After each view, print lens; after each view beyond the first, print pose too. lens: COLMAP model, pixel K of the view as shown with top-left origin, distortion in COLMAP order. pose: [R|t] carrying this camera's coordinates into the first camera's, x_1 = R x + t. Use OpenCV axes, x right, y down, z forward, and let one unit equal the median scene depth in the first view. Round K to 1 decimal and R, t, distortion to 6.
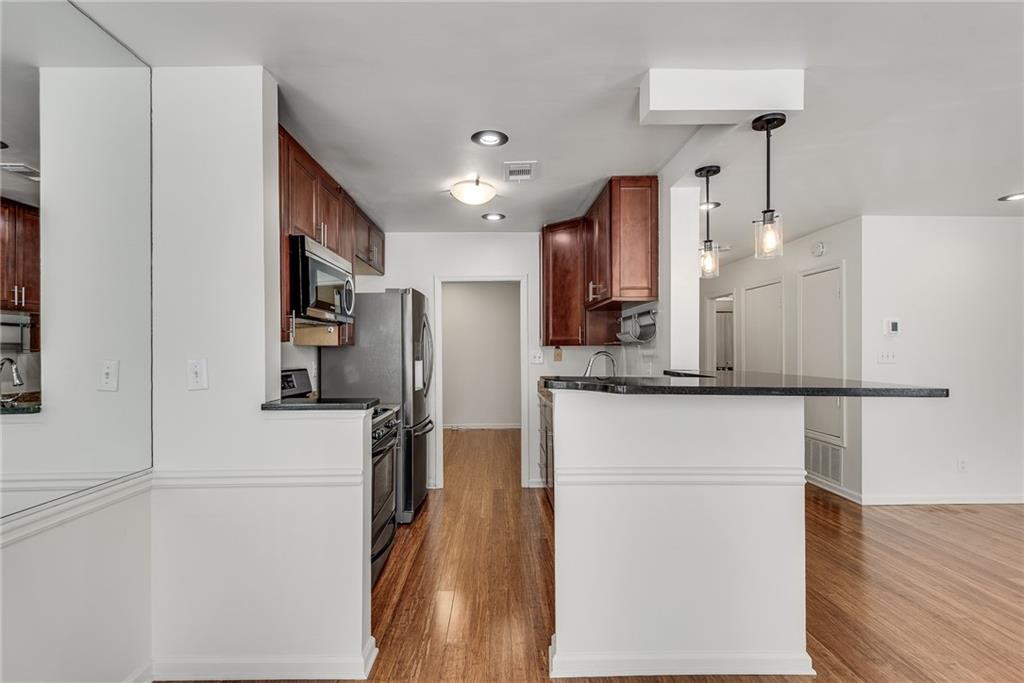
lens RADIAL K [[466.6, 0, 510.0], [0, 466.6, 346.7], [0, 0, 1]] dist [0.037361, -0.022128]
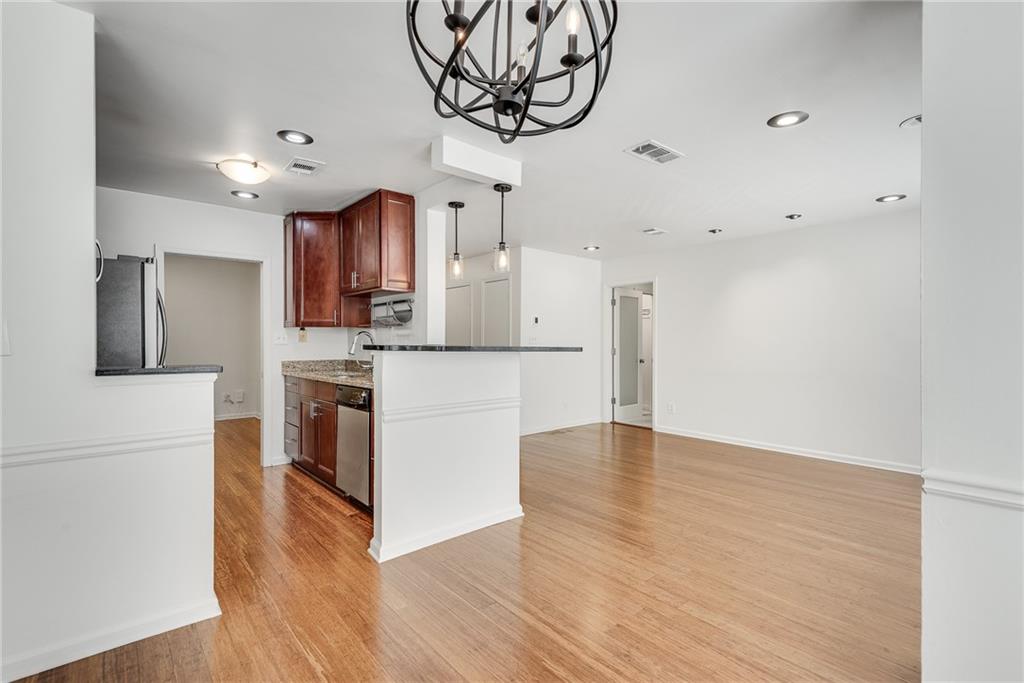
lens RADIAL K [[453.0, 0, 528.1], [0, 453.0, 348.2], [0, 0, 1]] dist [-0.000356, -0.000221]
pose [[0.753372, -0.005338, 0.657573, -0.225832], [-0.010356, 0.999747, 0.019980, 0.023348], [-0.657513, -0.021862, 0.753126, -0.130847]]
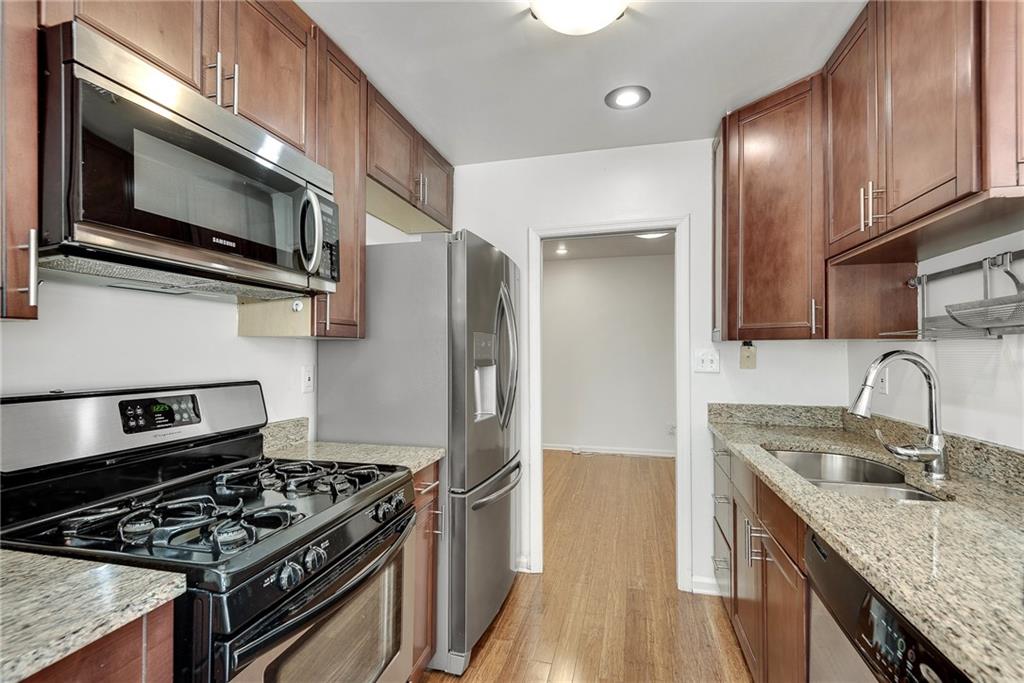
lens RADIAL K [[466.6, 0, 510.0], [0, 466.6, 346.7], [0, 0, 1]] dist [0.037361, -0.022128]
pose [[0.958484, 0.002454, -0.285134, -0.009552], [-0.002100, 0.999997, 0.001545, 0.005854], [0.285137, -0.000882, 0.958486, 0.468245]]
